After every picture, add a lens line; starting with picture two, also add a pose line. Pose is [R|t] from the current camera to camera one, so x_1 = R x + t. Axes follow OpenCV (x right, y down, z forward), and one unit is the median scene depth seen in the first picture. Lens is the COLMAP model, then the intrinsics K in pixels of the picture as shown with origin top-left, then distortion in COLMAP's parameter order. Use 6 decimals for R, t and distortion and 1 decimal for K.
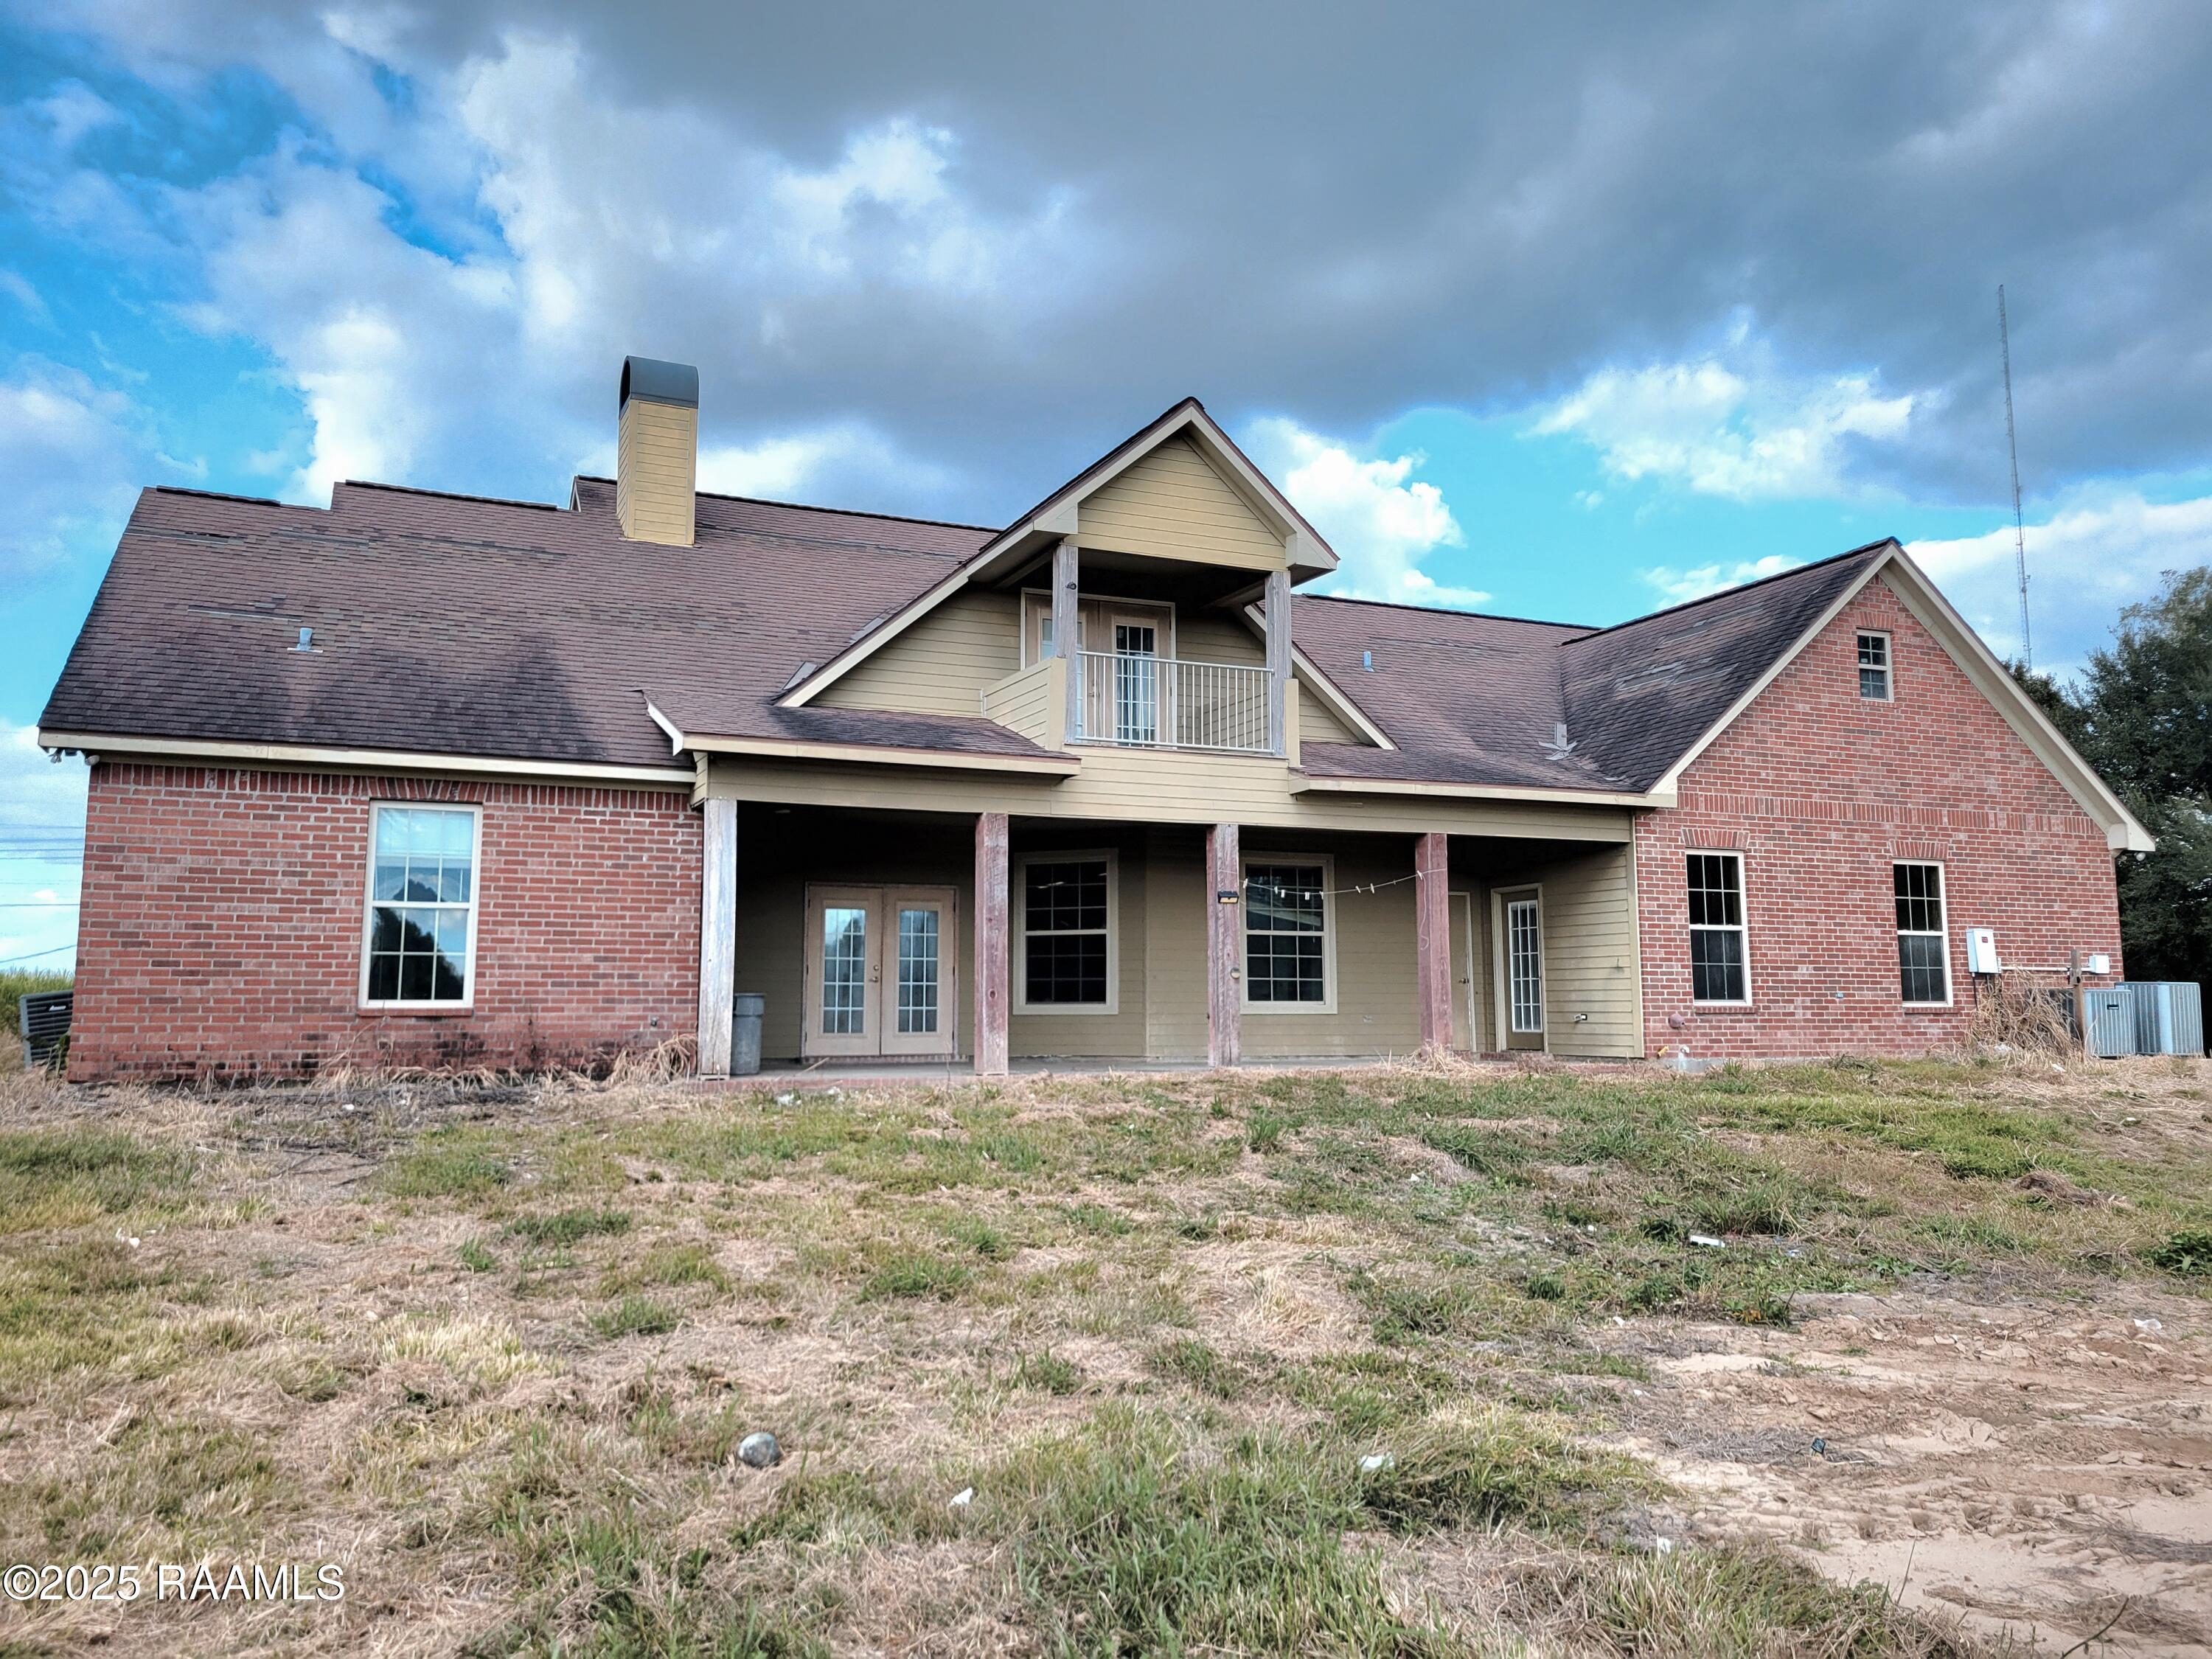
lens RADIAL K [[1676.3, 0, 1118.4], [0, 1676.3, 829.6], [0, 0, 1]] dist [0.030082, -0.017730]
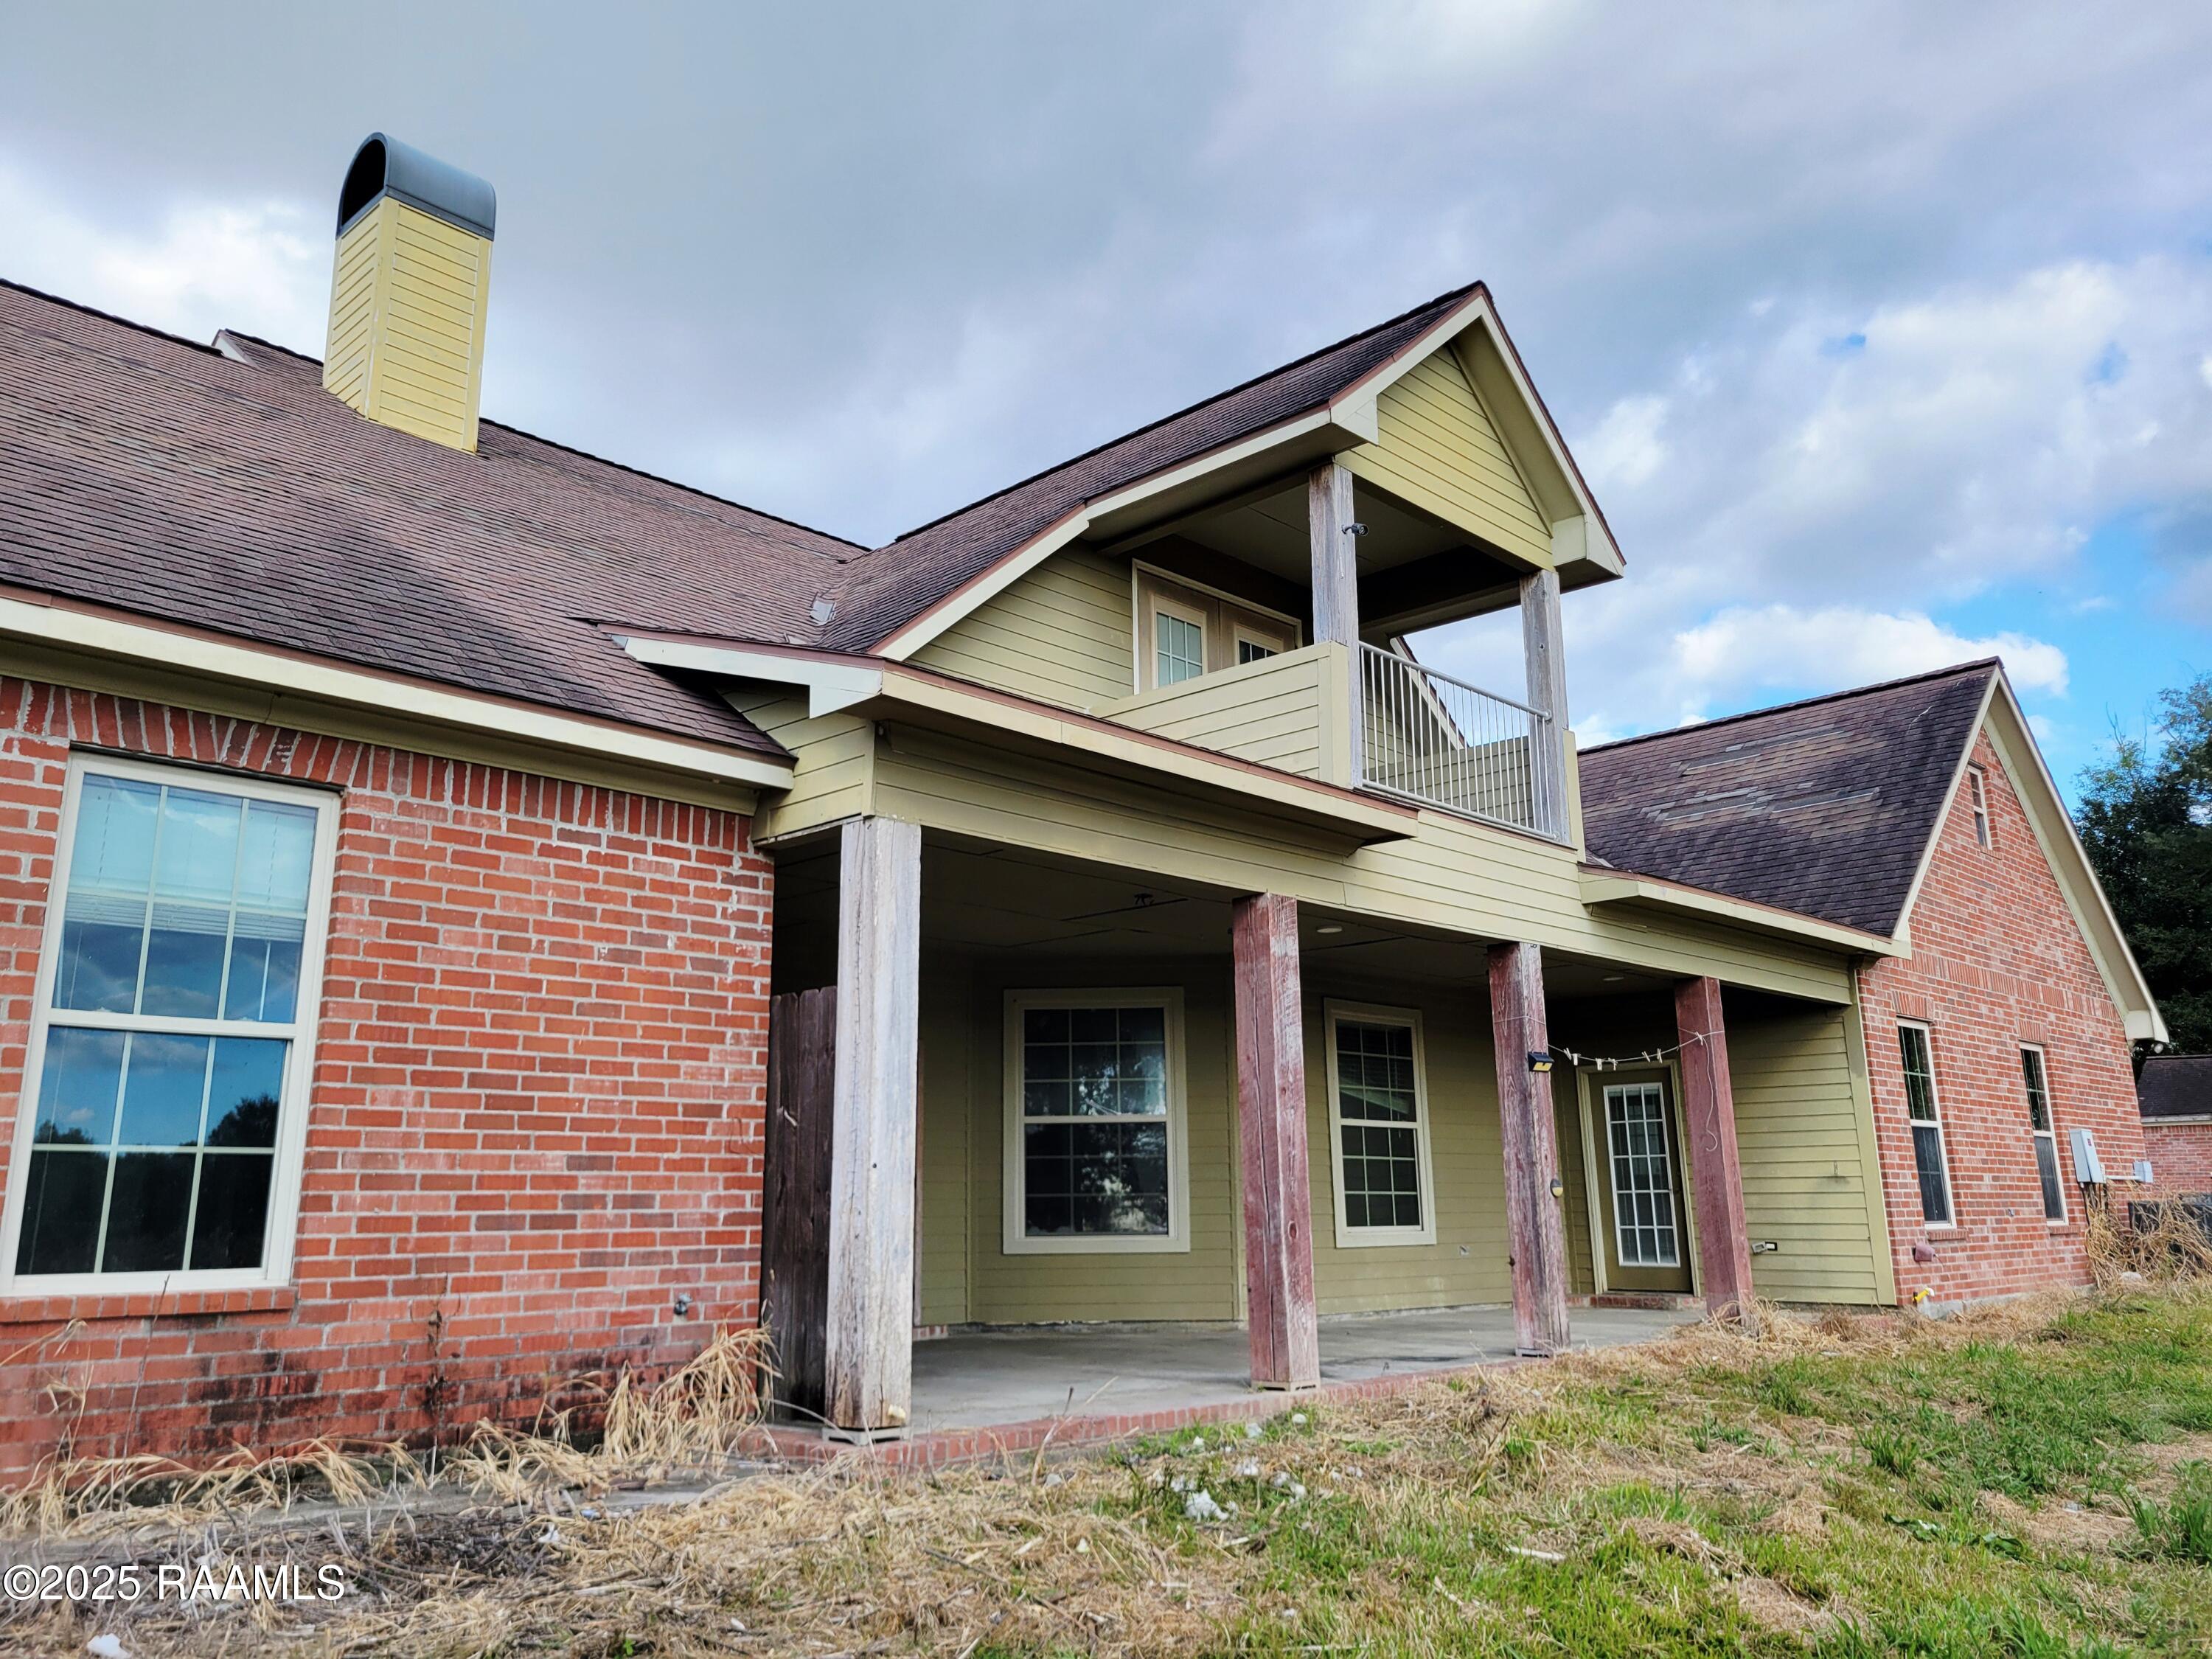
lens RADIAL K [[1676.3, 0, 1096.9], [0, 1676.3, 819.3], [0, 0, 1]] dist [0.030082, -0.017730]
pose [[0.934854, 0.073145, 0.347417, -0.341248], [-0.030158, 0.991371, -0.127571, 0.039691], [-0.353750, 0.108783, 0.928992, 0.529821]]
